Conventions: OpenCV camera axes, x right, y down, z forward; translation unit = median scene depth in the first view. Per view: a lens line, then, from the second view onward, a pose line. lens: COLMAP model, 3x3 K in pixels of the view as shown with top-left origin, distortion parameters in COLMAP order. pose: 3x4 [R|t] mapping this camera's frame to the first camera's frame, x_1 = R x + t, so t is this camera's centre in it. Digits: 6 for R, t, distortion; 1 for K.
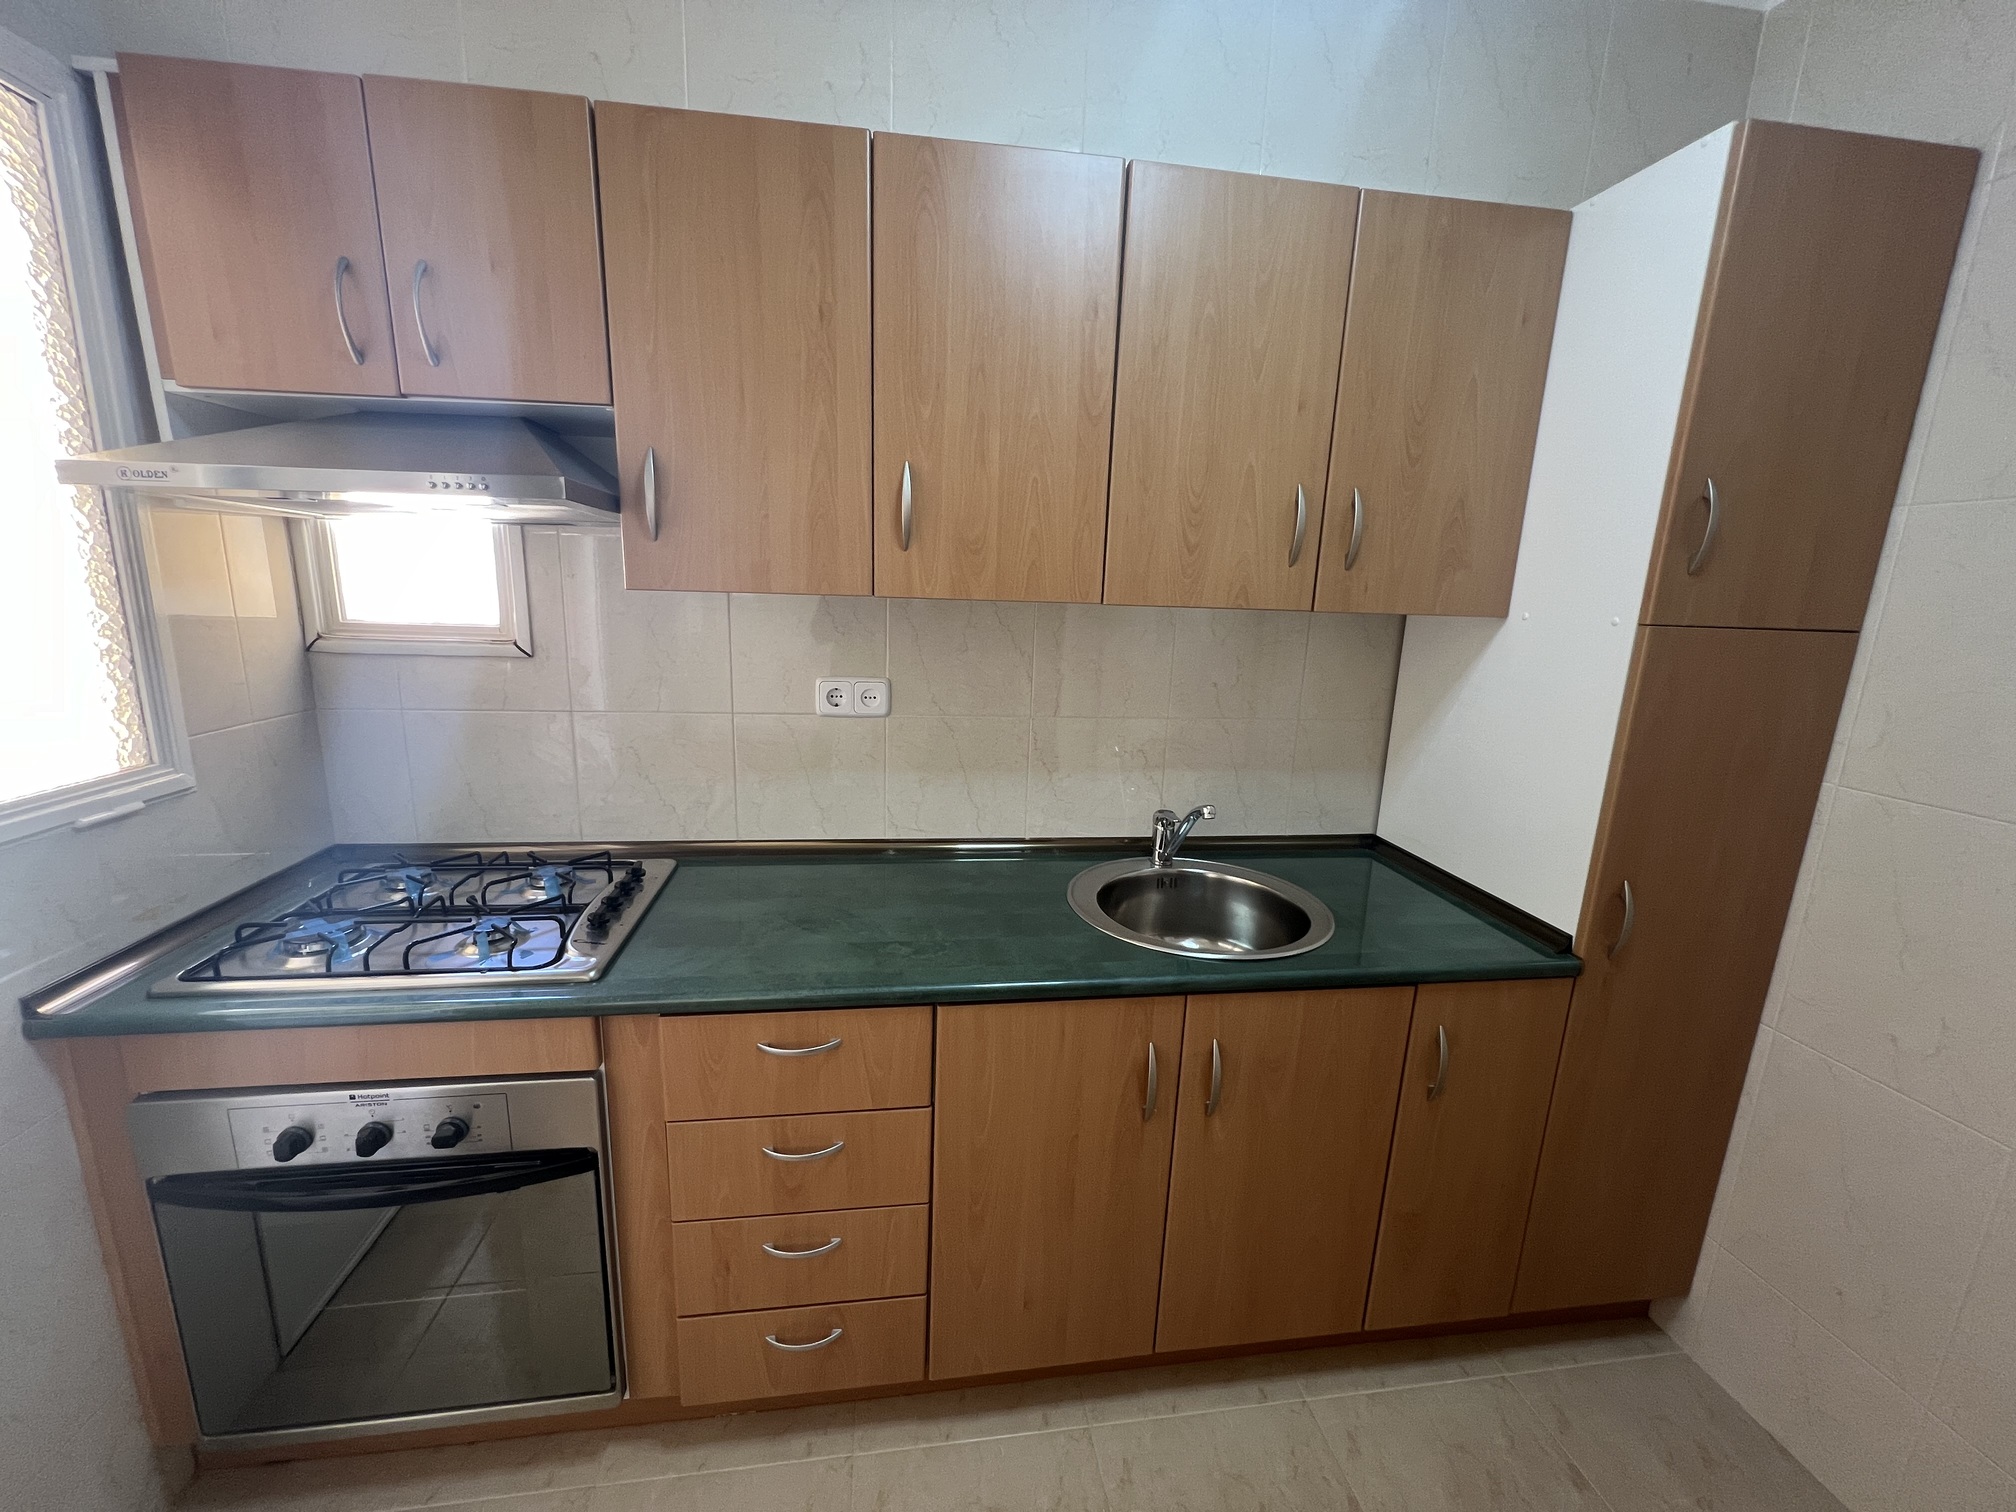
lens RADIAL K [[807.4, 0, 1001.0], [0, 807.4, 755.0], [0, 0, 1]] dist [-0.000837, -0.000570]
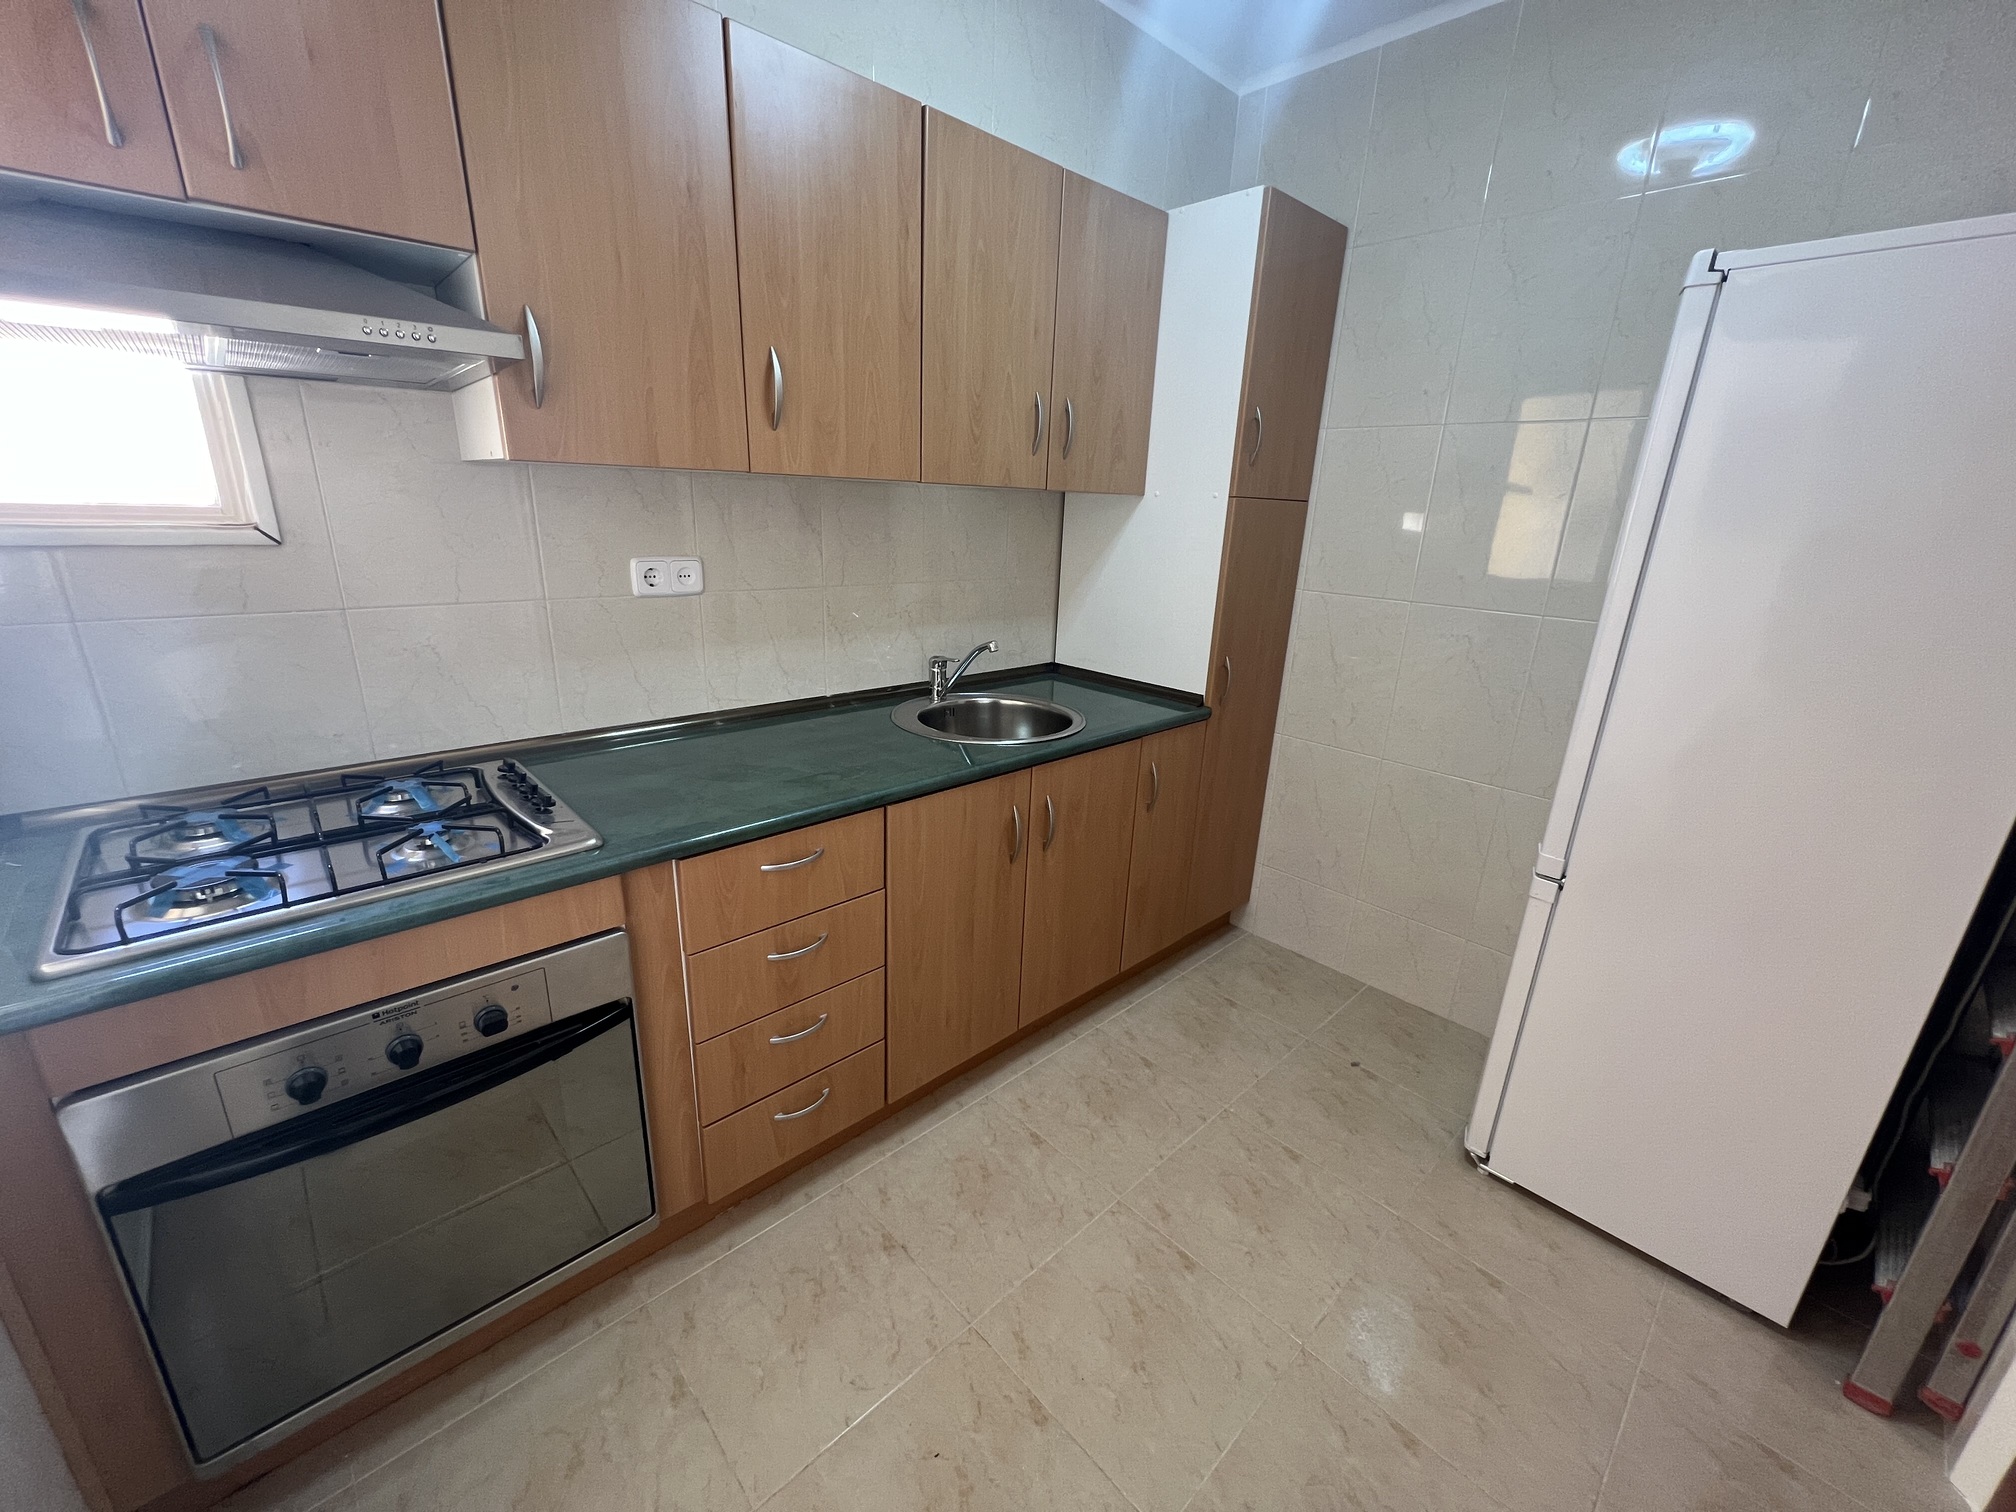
lens RADIAL K [[807.4, 0, 1001.0], [0, 807.4, 755.0], [0, 0, 1]] dist [-0.000837, -0.000570]
pose [[0.820170, -0.174151, 0.544970, -0.545739], [0.109574, 0.982727, 0.149134, 0.056220], [-0.561529, -0.062601, 0.825086, -0.125544]]
